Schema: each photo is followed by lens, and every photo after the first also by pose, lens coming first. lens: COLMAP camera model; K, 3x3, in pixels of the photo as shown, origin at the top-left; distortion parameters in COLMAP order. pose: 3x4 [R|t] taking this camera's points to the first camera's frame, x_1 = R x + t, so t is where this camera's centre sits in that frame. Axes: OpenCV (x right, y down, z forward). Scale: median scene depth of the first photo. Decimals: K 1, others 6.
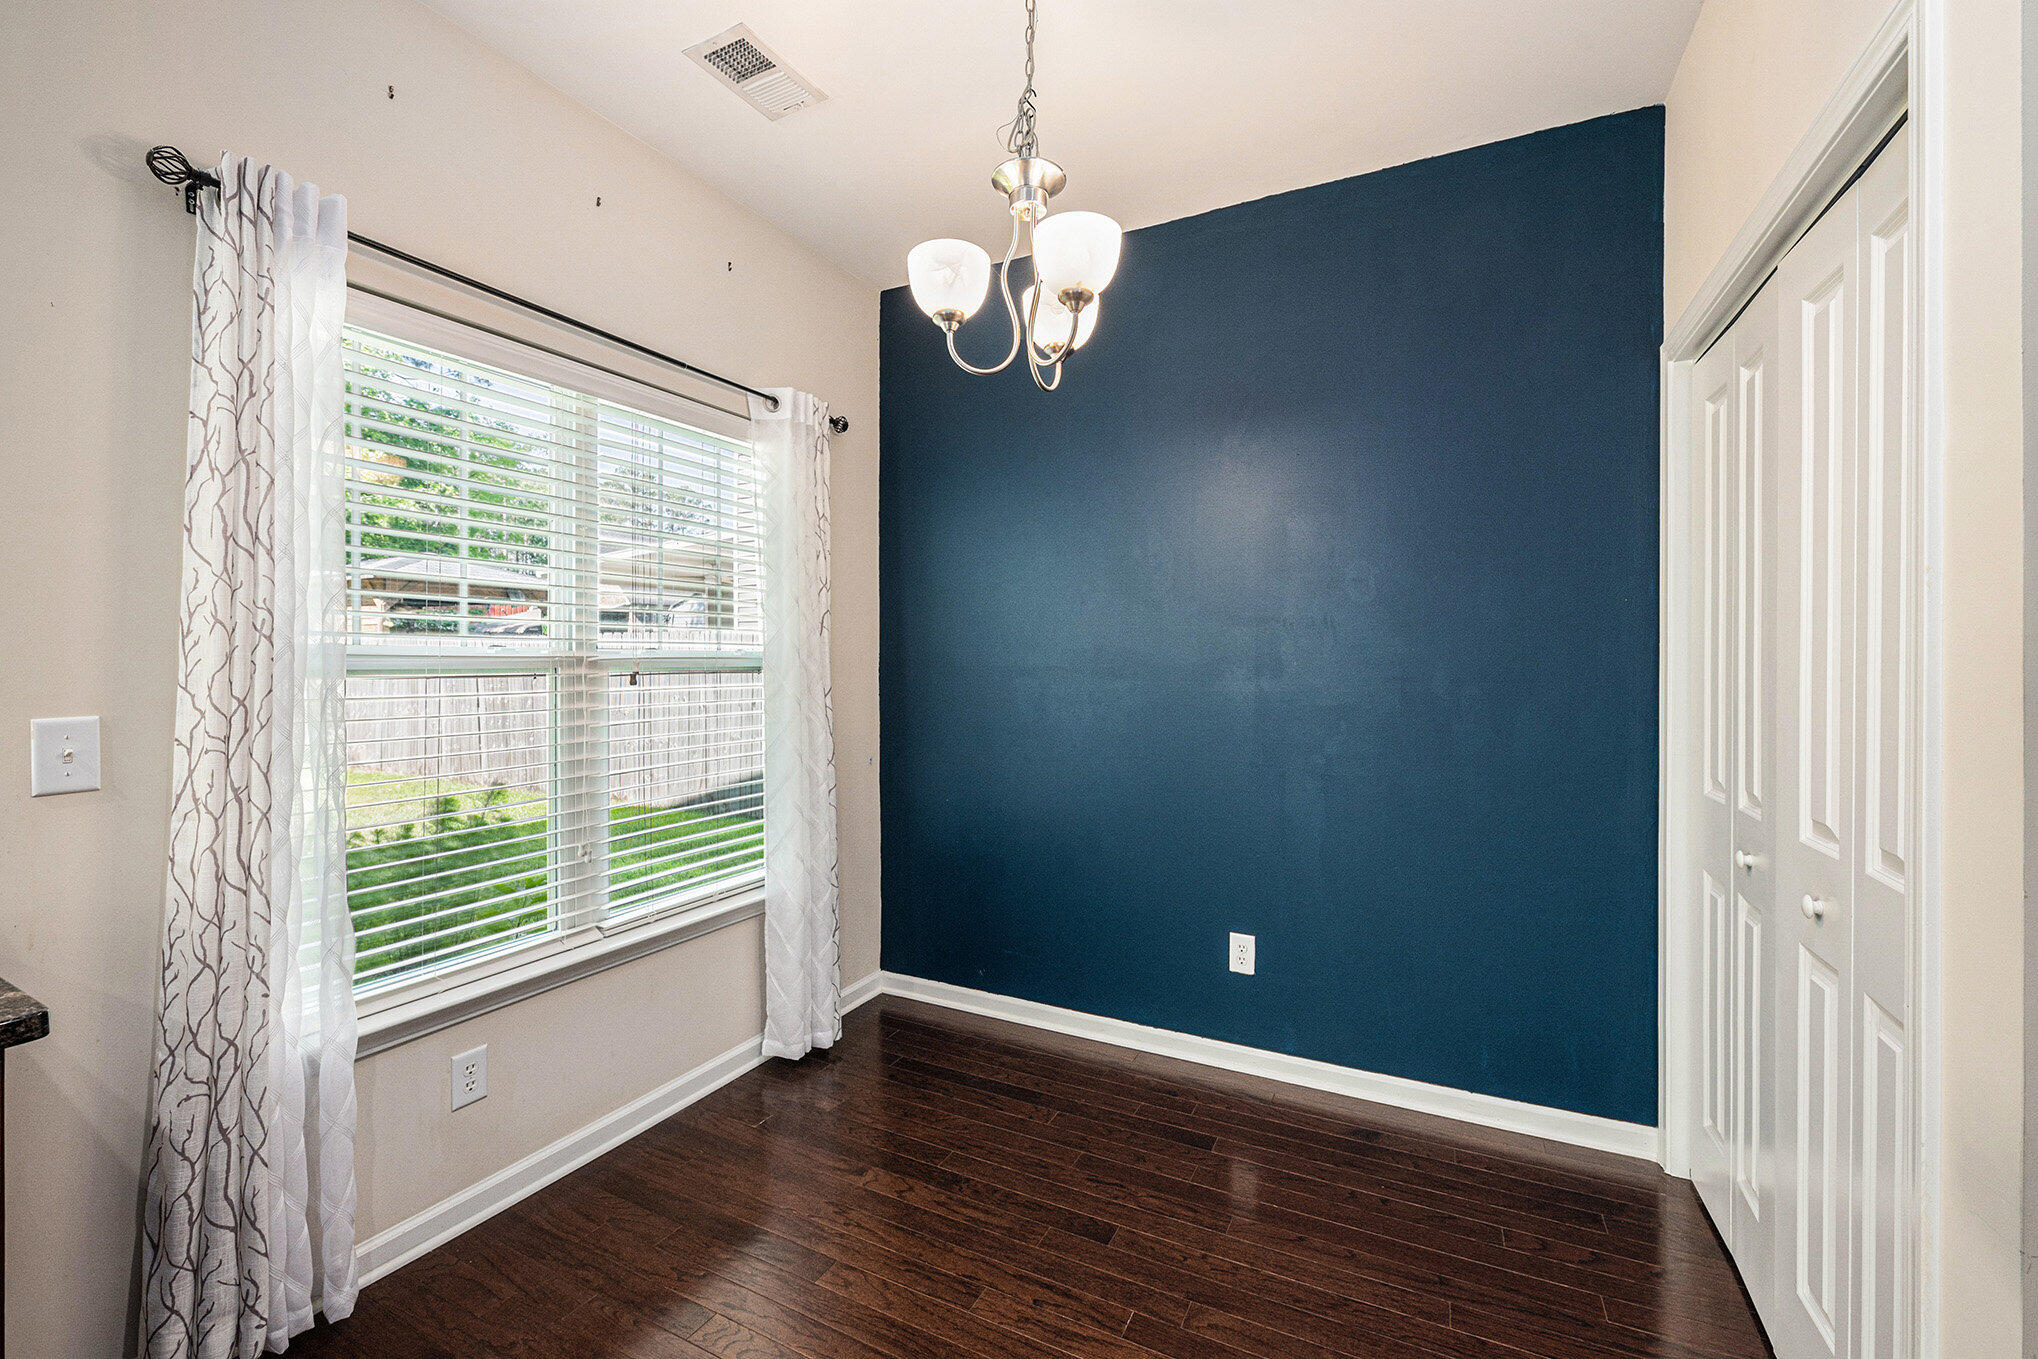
lens RADIAL K [[856.2, 0, 1014.2], [0, 856.2, 666.1], [0, 0, 1]] dist [-0.003799, 0.000116]
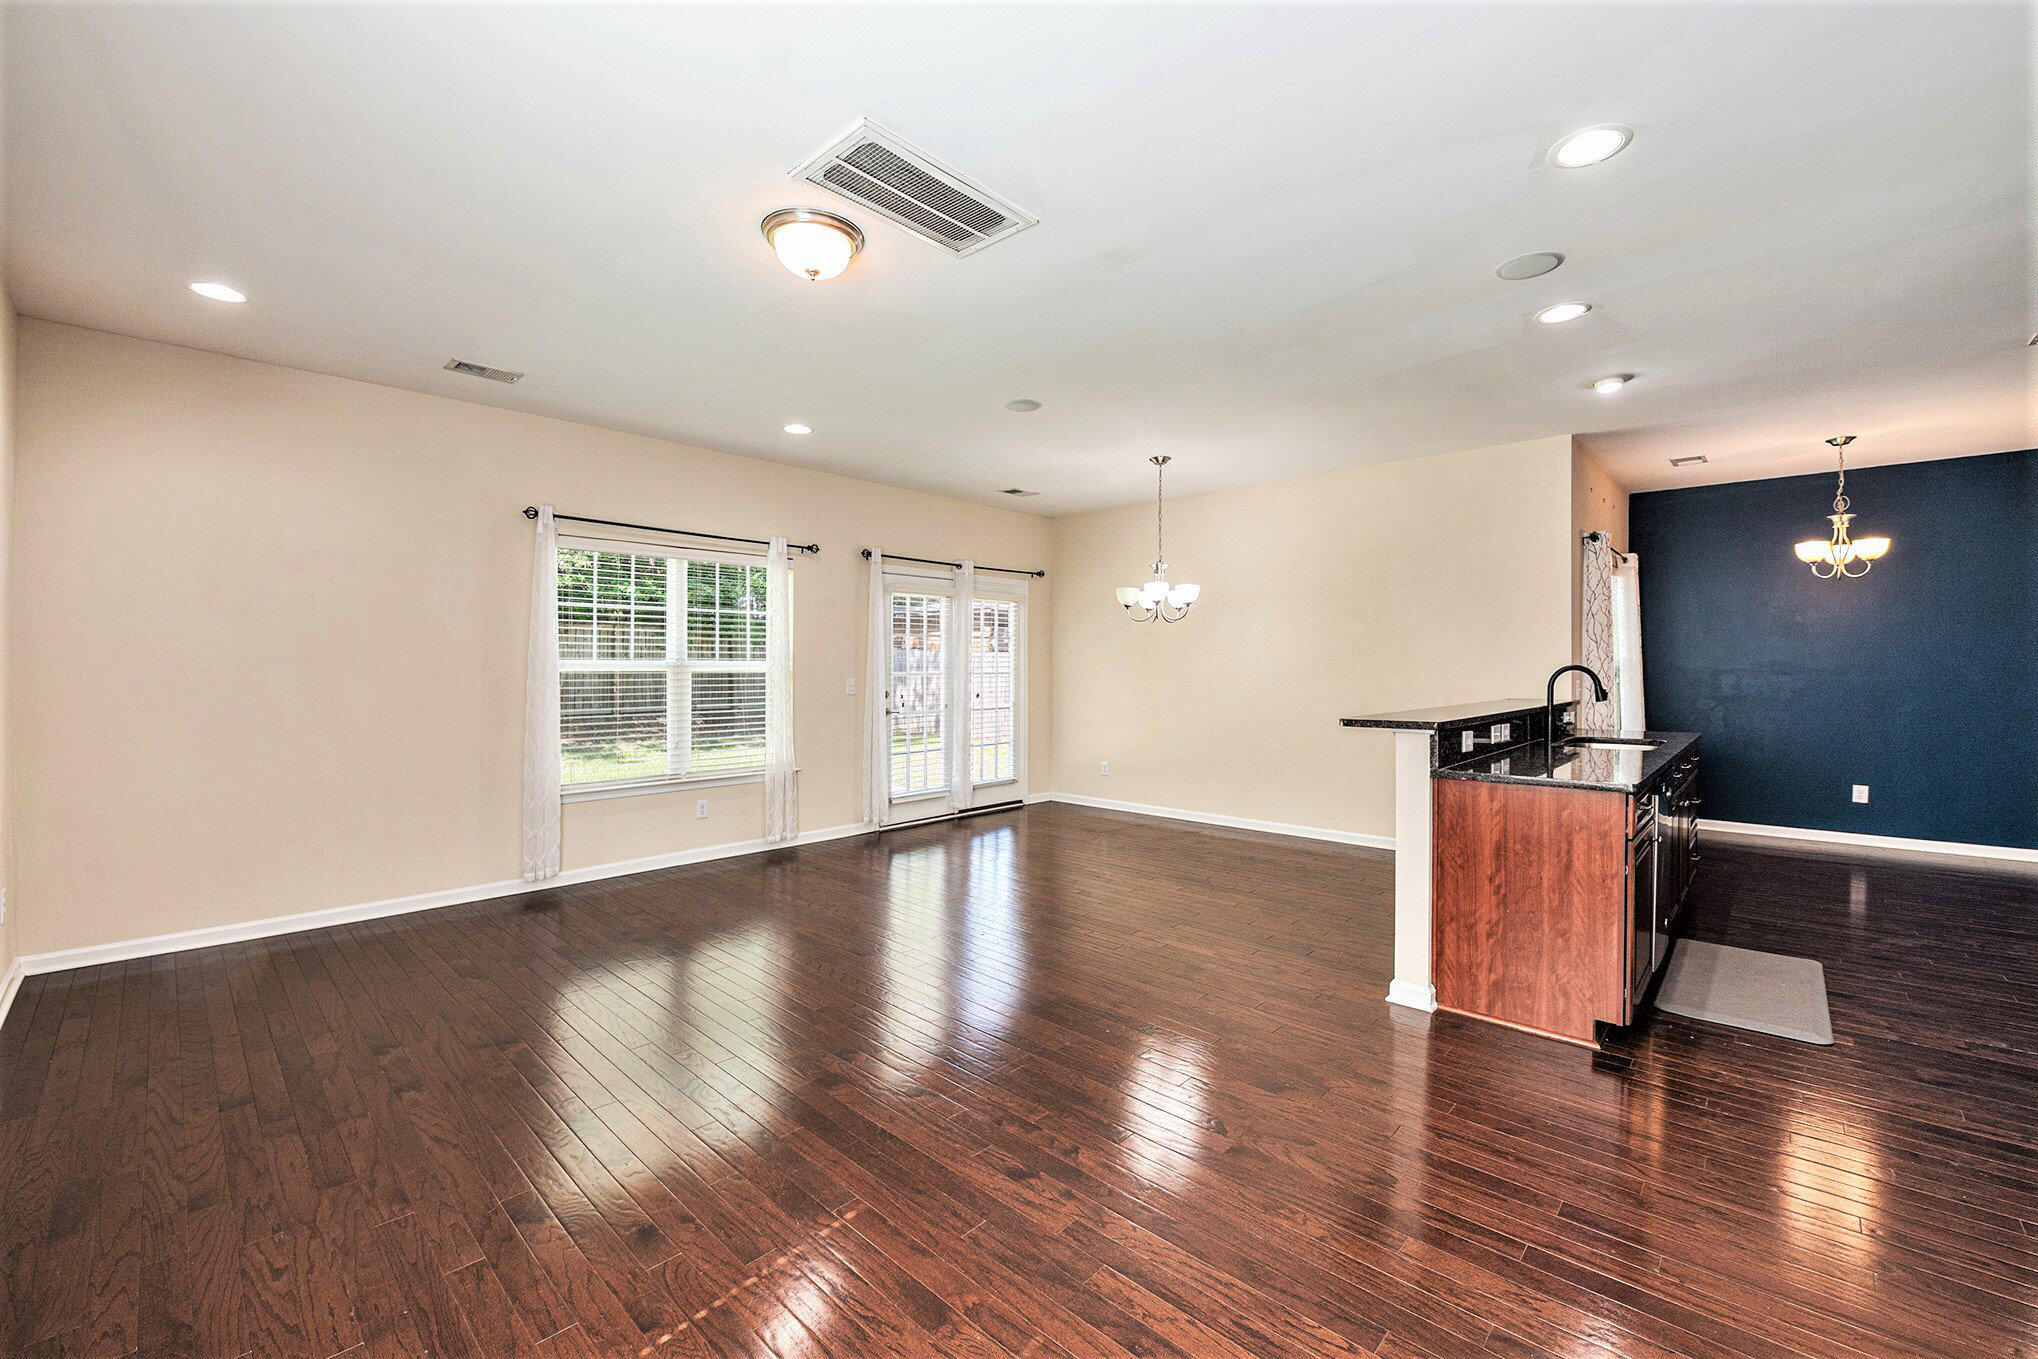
lens RADIAL K [[832.5, 0, 1015.9], [0, 832.5, 671.7], [0, 0, 1]] dist [-0.013020, 0.000352]
pose [[0.961049, -0.000827, -0.276376, -1.299633], [-0.001309, 0.999971, -0.007545, 0.027061], [0.276374, 0.007613, 0.961020, -1.743117]]
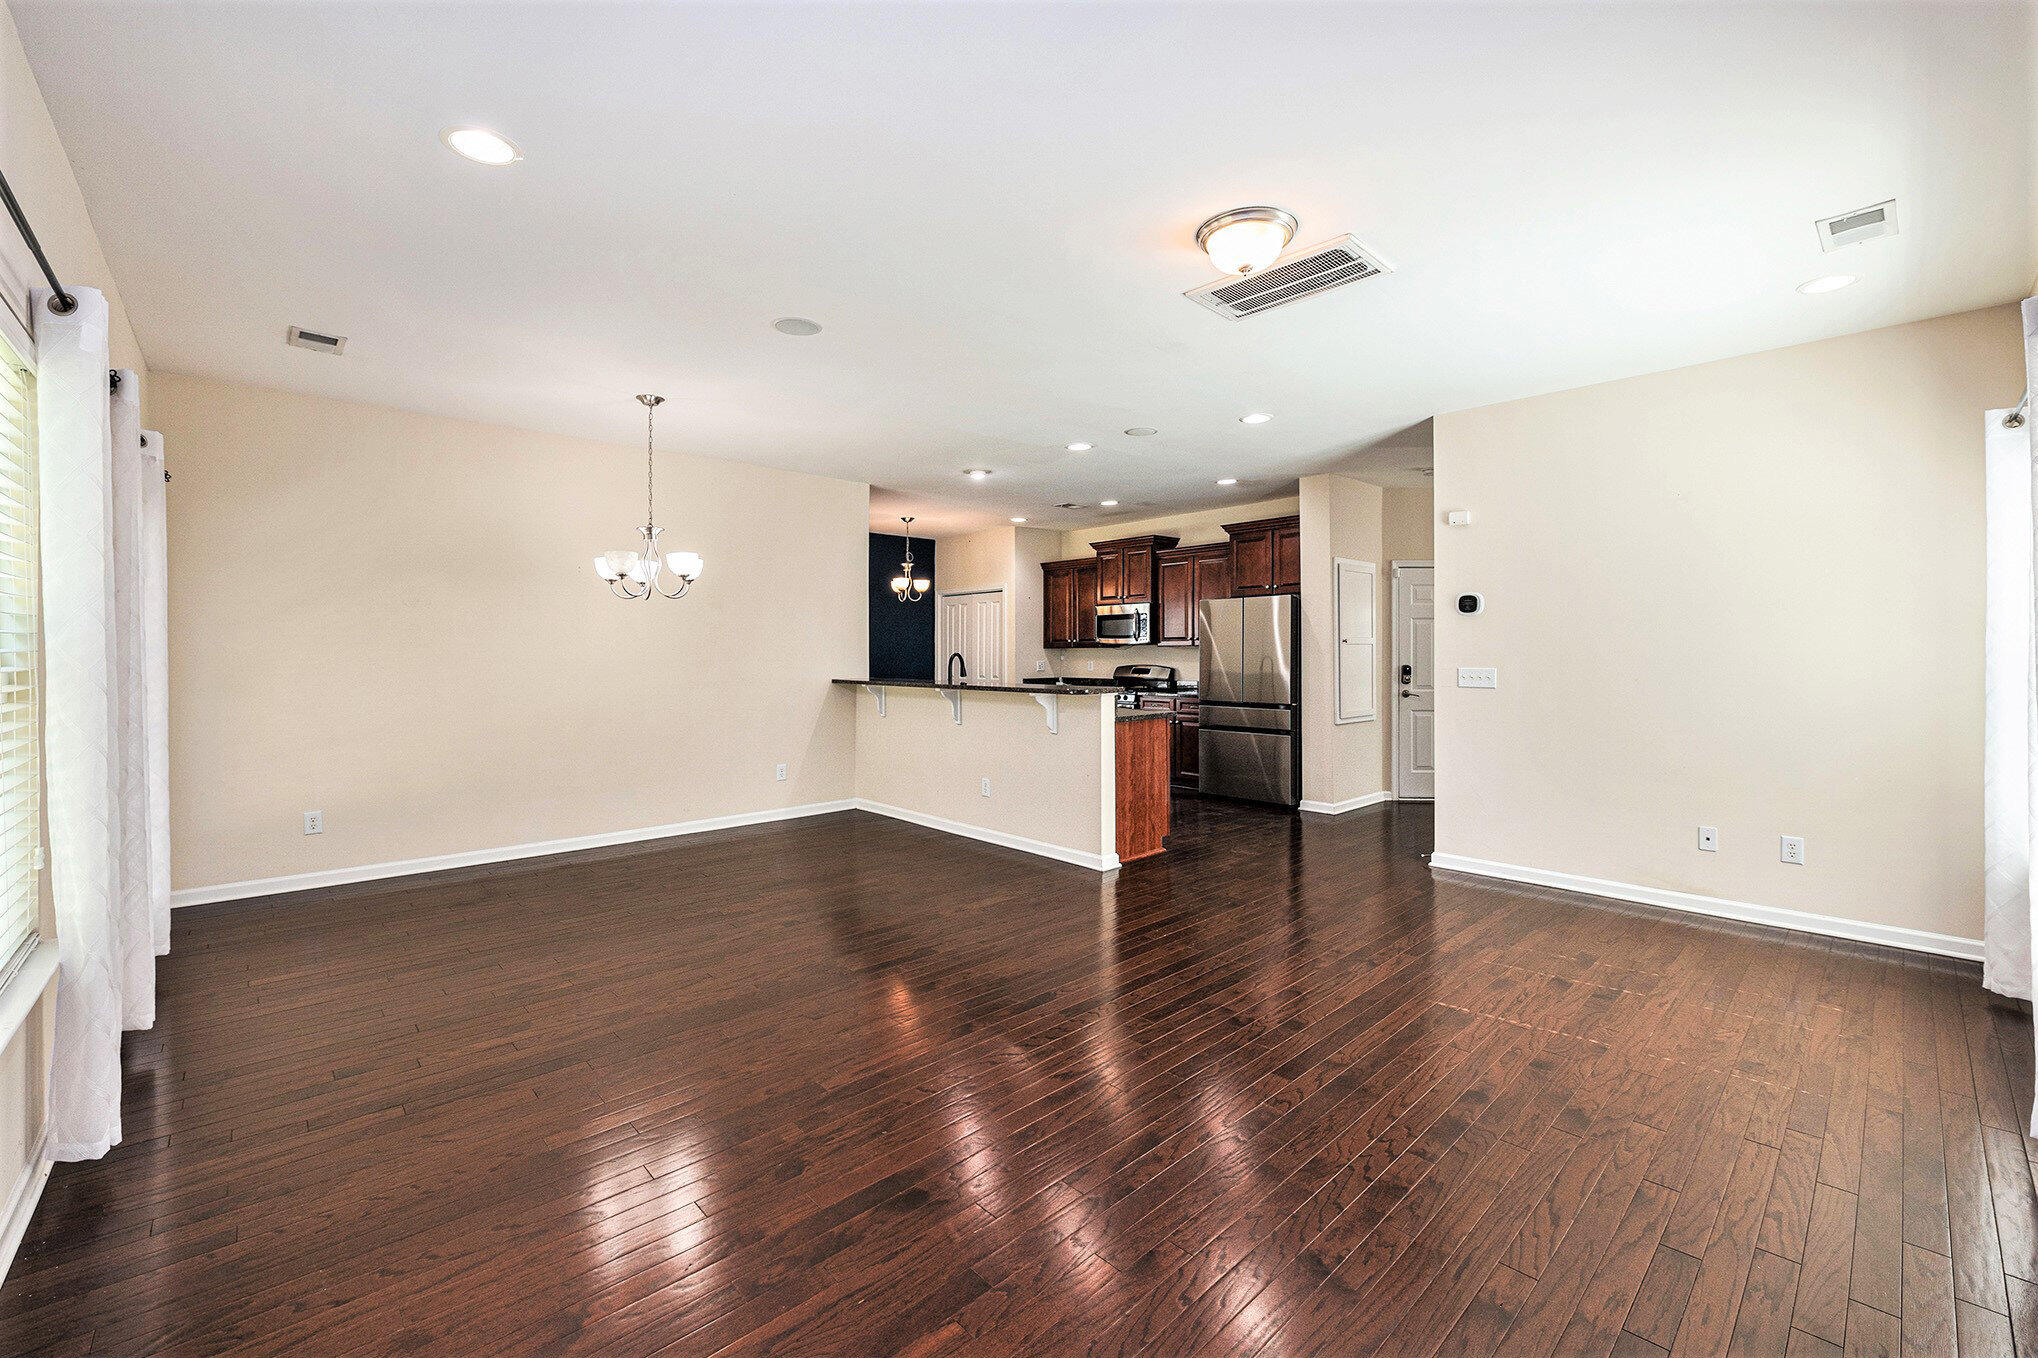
lens RADIAL K [[832.5, 0, 1044.3], [0, 832.5, 655.7], [0, 0, 1]] dist [-0.013020, 0.000352]
pose [[0.316871, -0.006938, 0.948443, -2.894413], [0.014411, 0.999893, 0.002500, 0.007917], [-0.948359, 0.012876, 0.316938, -0.915154]]
